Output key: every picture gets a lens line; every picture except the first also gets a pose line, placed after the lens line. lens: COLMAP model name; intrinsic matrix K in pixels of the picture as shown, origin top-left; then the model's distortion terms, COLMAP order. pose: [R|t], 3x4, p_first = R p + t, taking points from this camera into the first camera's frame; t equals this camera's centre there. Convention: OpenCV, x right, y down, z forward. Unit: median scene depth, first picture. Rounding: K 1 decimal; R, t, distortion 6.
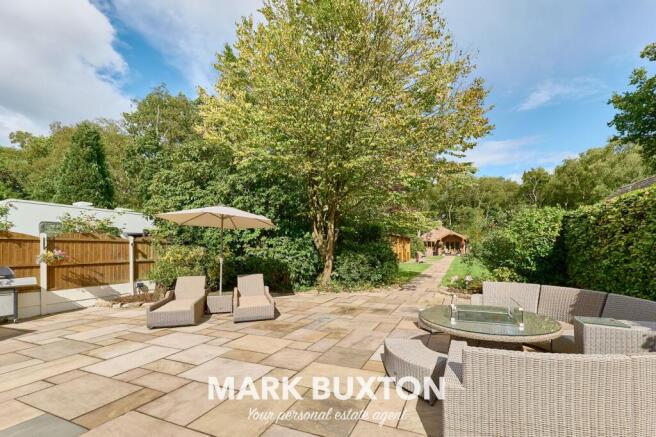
lens RADIAL K [[285.9, 0, 341.5], [0, 285.9, 249.6], [0, 0, 1]] dist [0.001181, -0.000176]
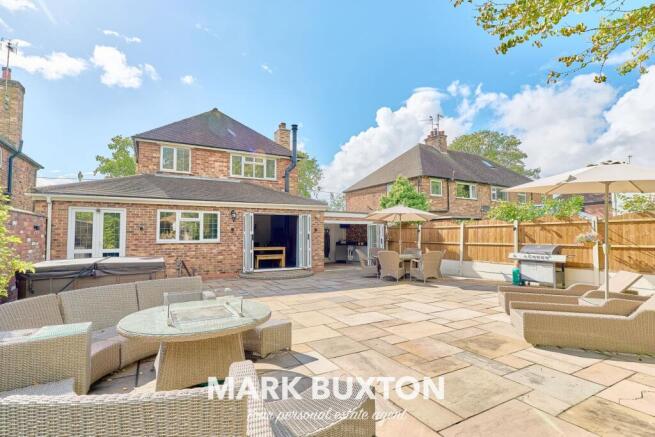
lens RADIAL K [[315.0, 0, 329.5], [0, 315.0, 225.5], [0, 0, 1]] dist [-0.000955, -0.000086]
pose [[-0.616325, -0.010645, -0.787420, 0.677487], [0.017158, 0.999490, -0.026941, -0.012573], [0.787305, -0.030115, -0.615828, 1.253568]]
